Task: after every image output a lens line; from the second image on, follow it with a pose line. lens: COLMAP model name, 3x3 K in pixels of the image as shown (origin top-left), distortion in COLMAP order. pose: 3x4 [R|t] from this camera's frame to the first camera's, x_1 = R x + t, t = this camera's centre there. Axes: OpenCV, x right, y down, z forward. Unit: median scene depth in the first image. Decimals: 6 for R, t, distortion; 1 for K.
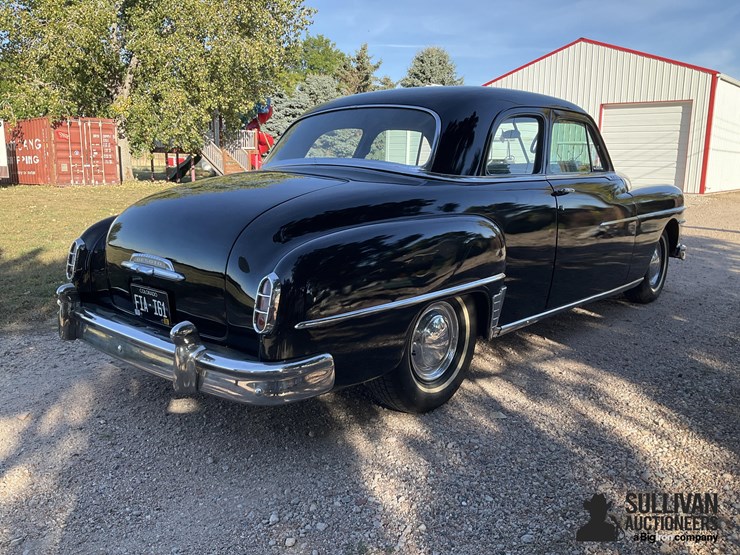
lens RADIAL K [[601.7, 0, 370.0], [0, 601.7, 277.5], [0, 0, 1]] dist [0.002250, -0.008115]
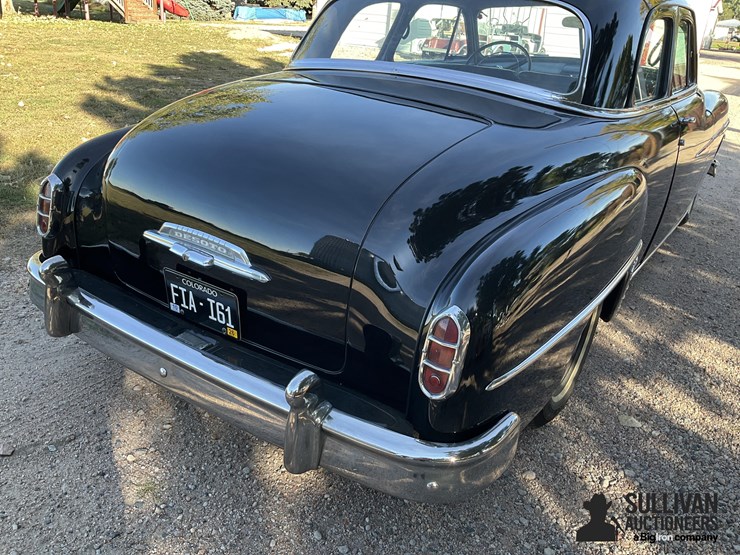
lens RADIAL K [[601.7, 0, 370.0], [0, 601.7, 277.5], [0, 0, 1]] dist [0.002250, -0.008115]
pose [[0.988792, 0.004833, 0.149223, -0.266732], [-0.039063, 0.973035, 0.227328, -0.135731], [-0.144100, -0.230609, 0.962317, 0.320421]]
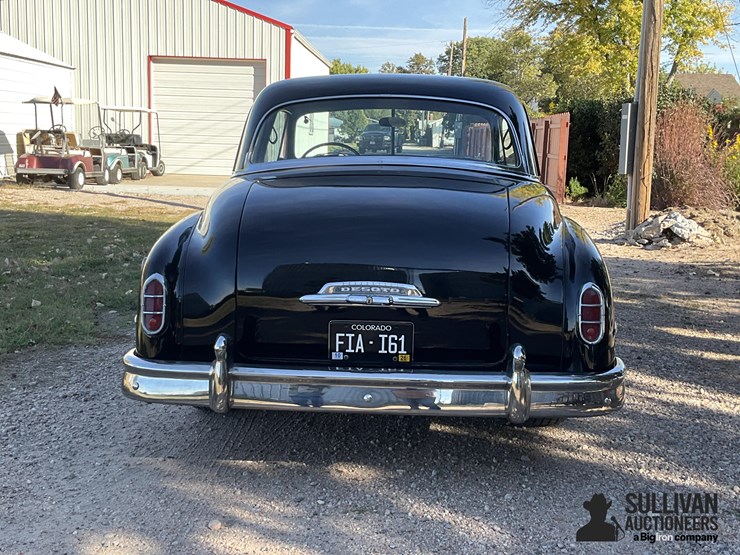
lens RADIAL K [[910.1, 0, 370.0], [0, 910.1, 277.5], [0, 0, 1]] dist [0.016257, -0.035084]
pose [[0.777366, -0.081458, 0.623752, -1.073604], [0.100056, 0.994968, 0.005240, -0.046298], [-0.621041, 0.058336, 0.781604, 0.032293]]
